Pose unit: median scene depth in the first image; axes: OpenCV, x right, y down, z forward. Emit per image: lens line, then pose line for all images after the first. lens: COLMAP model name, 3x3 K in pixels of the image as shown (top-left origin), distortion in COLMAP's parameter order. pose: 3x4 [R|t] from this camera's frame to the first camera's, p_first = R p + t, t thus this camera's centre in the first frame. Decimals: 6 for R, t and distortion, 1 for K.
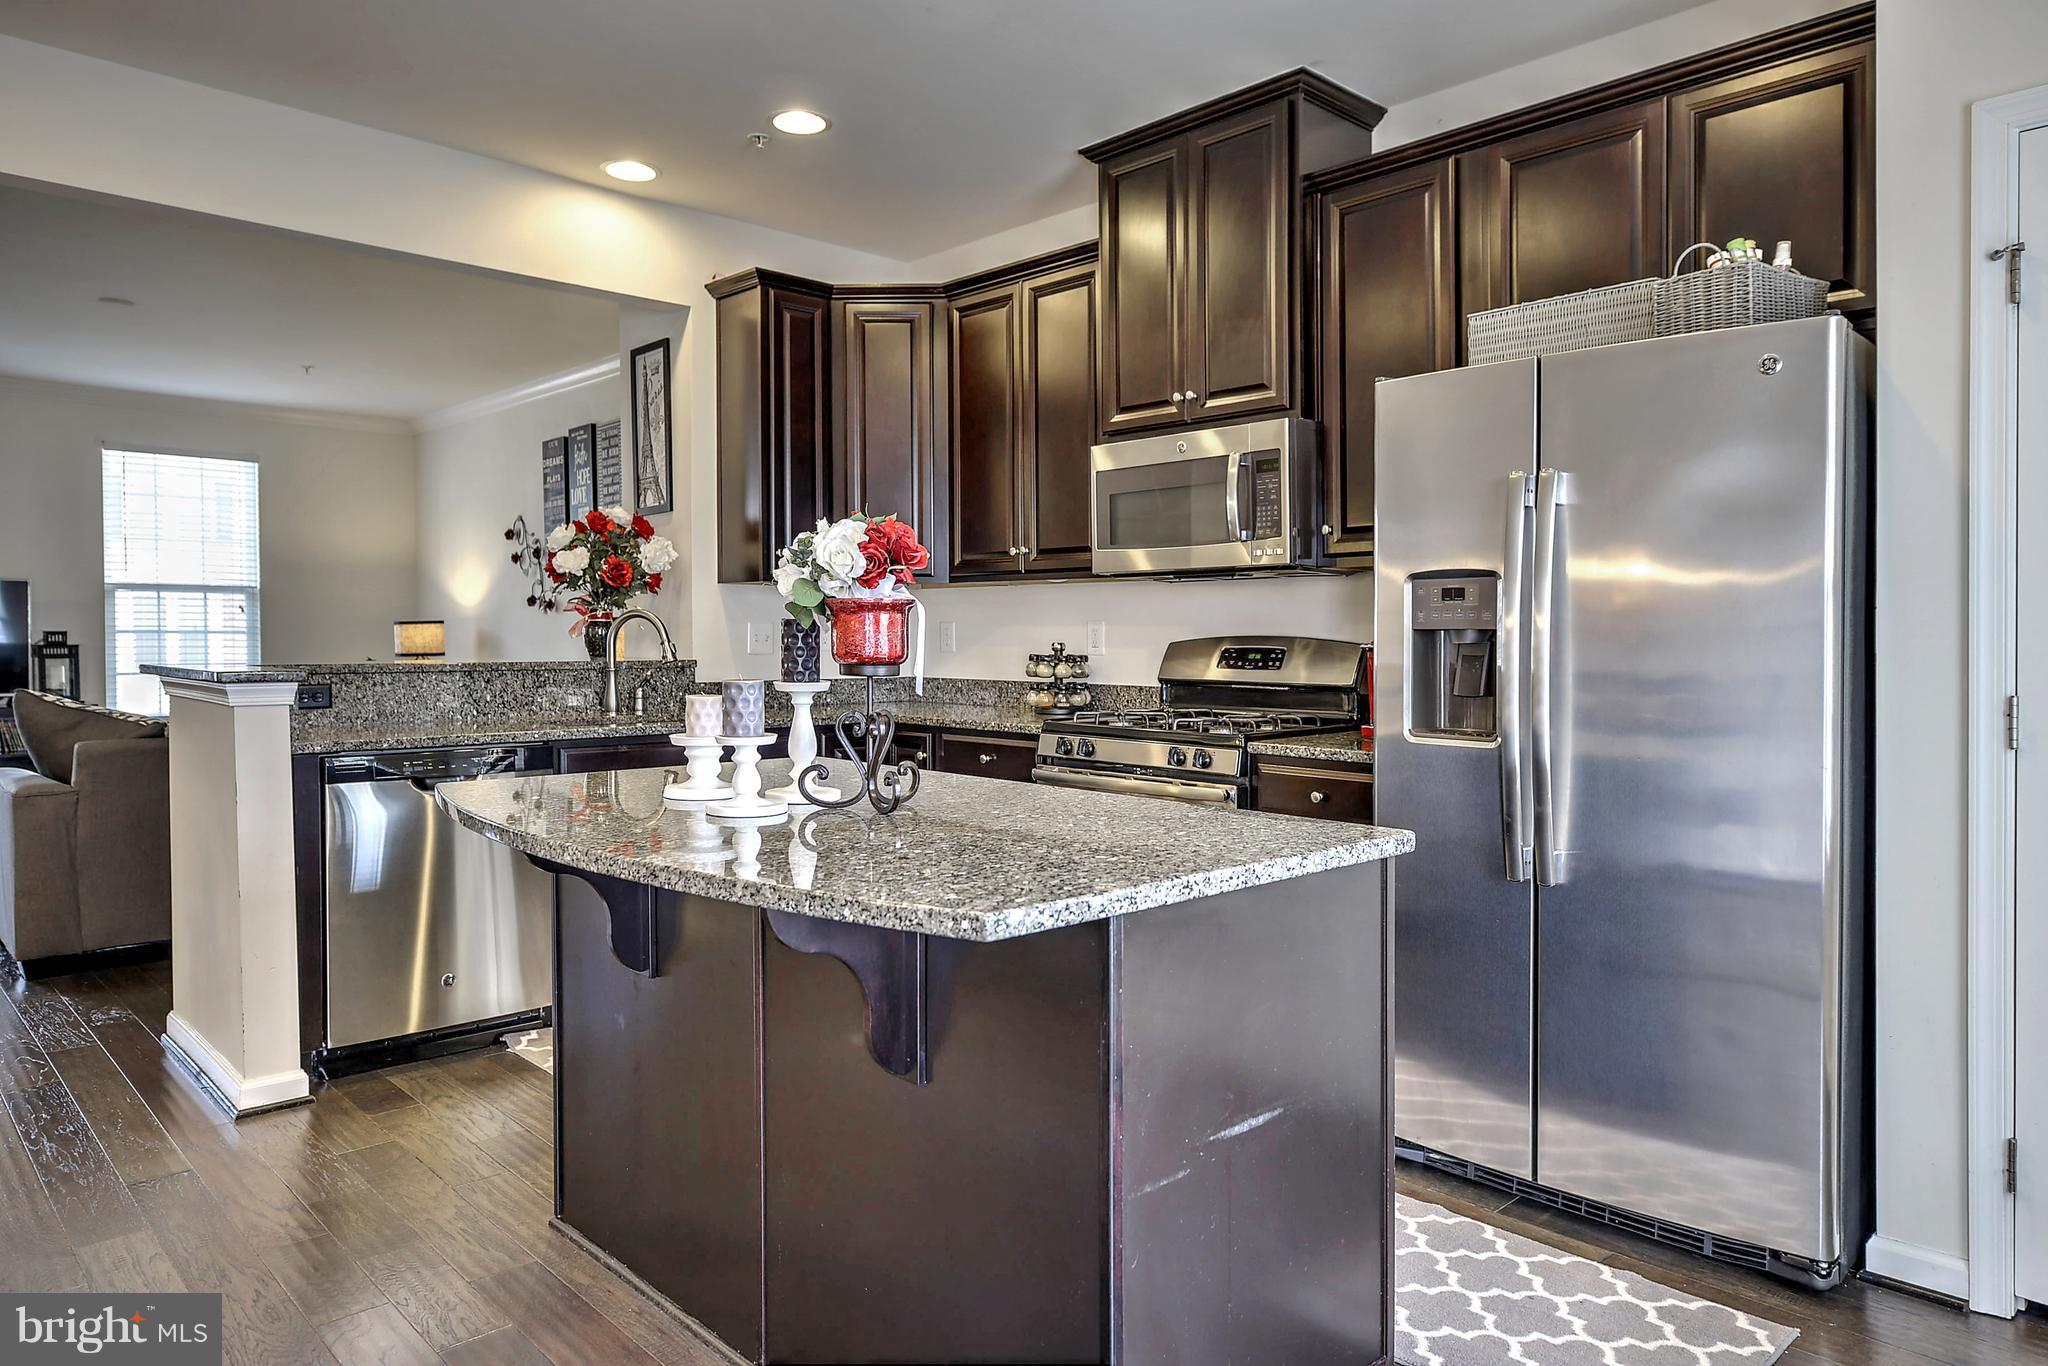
lens RADIAL K [[1300.8, 0, 1025.8], [0, 1300.8, 662.3], [0, 0, 1]] dist [0.003776, 0.001872]
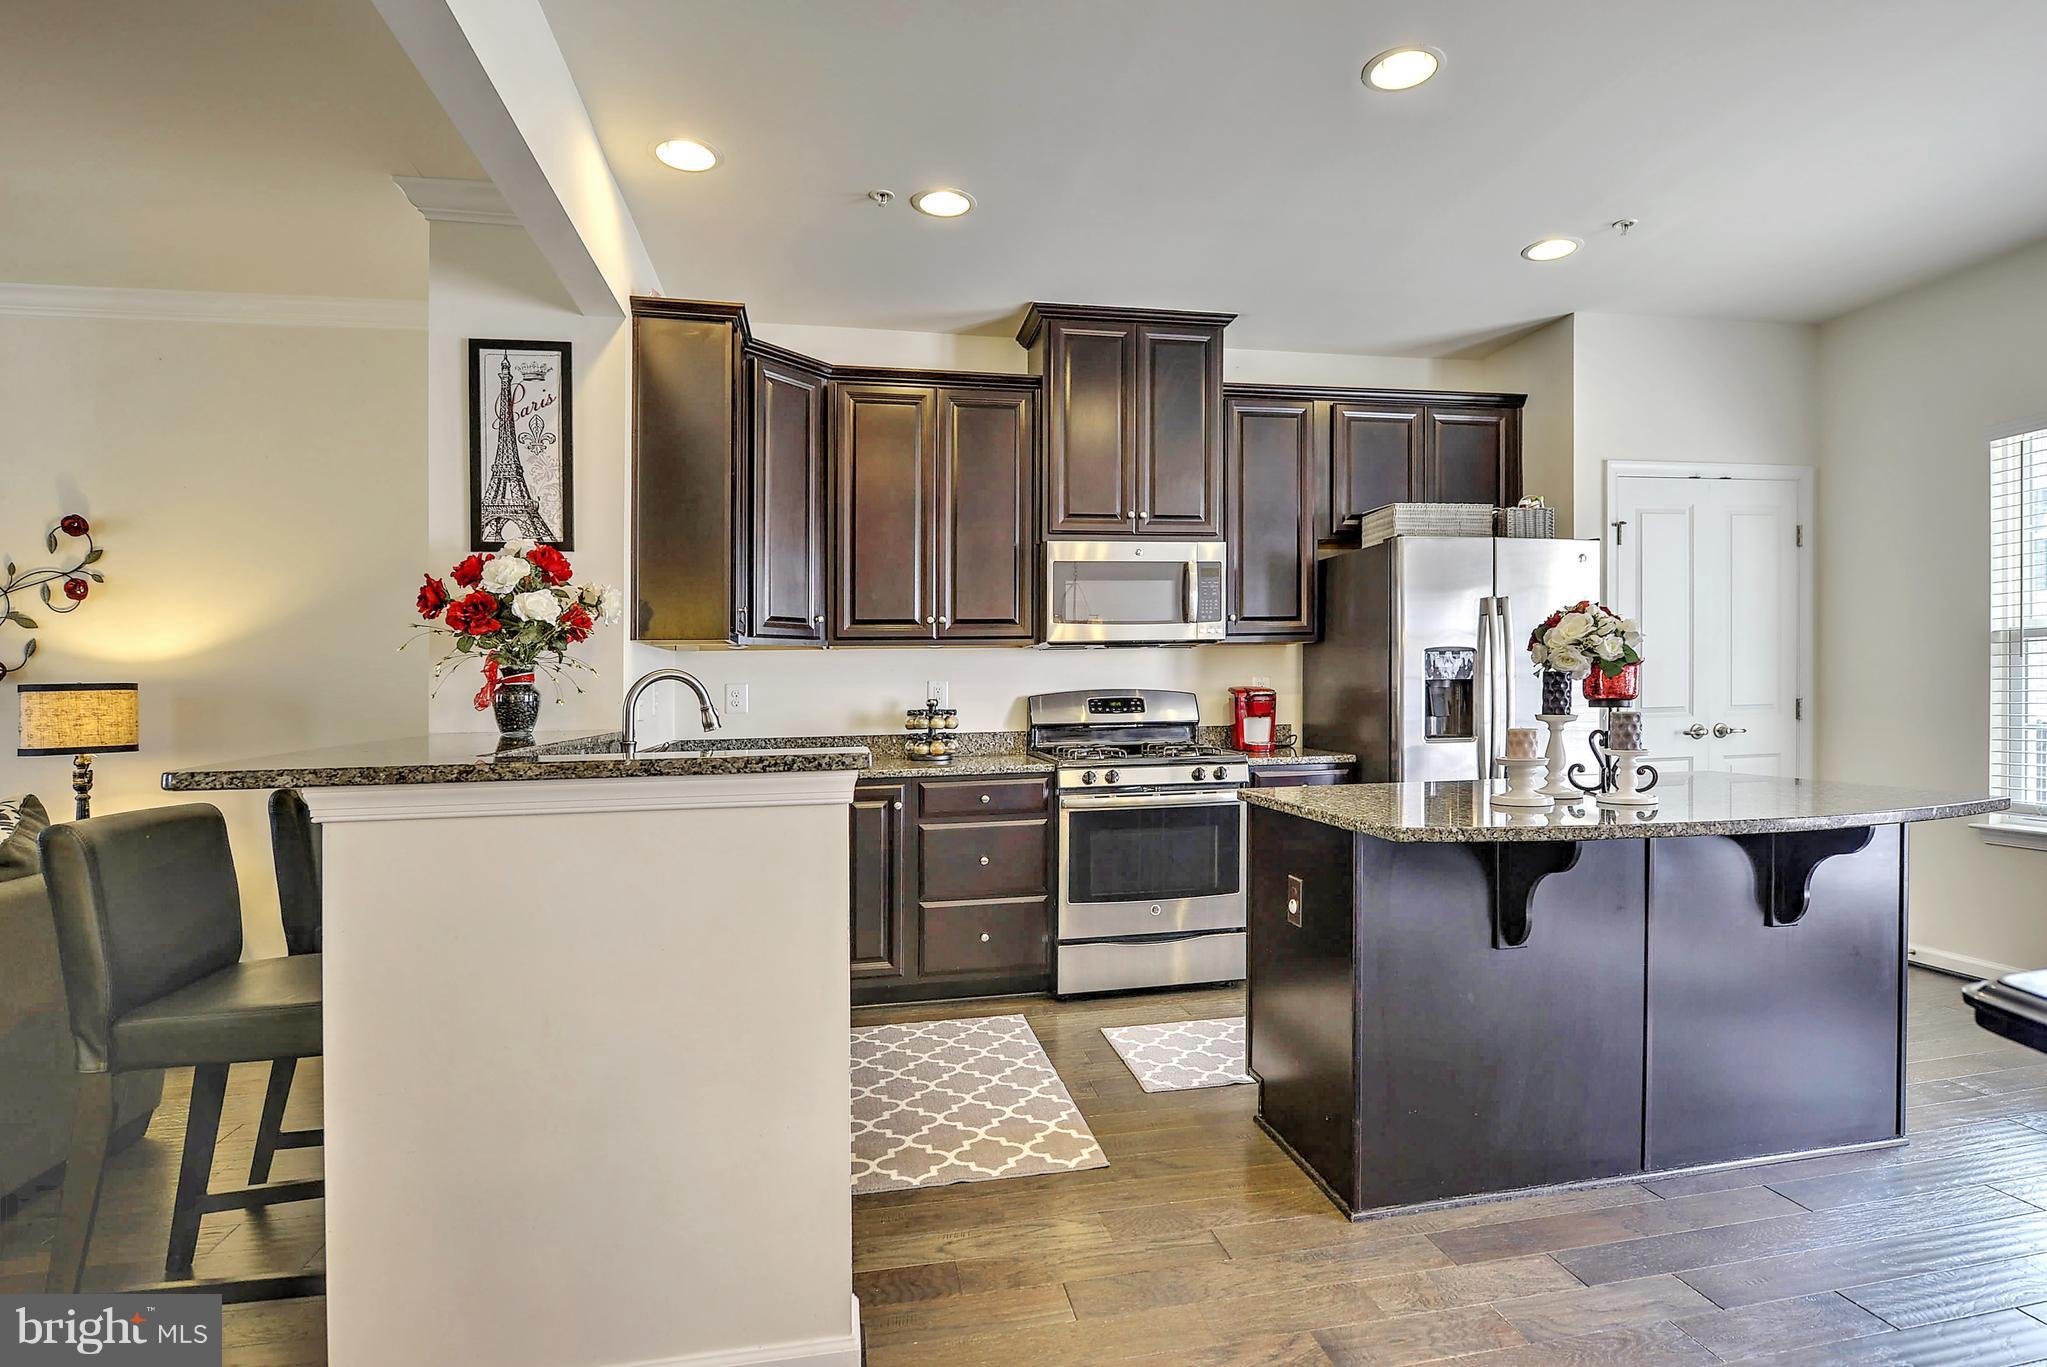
lens RADIAL K [[1029.0, 0, 1028.7], [0, 1029.0, 701.5], [0, 0, 1]] dist [-0.002252, -0.000452]
pose [[0.533733, -0.023558, 0.845325, -0.753436], [0.039365, 0.999220, 0.002992, -0.013068], [-0.844736, 0.031679, 0.534245, 0.458273]]
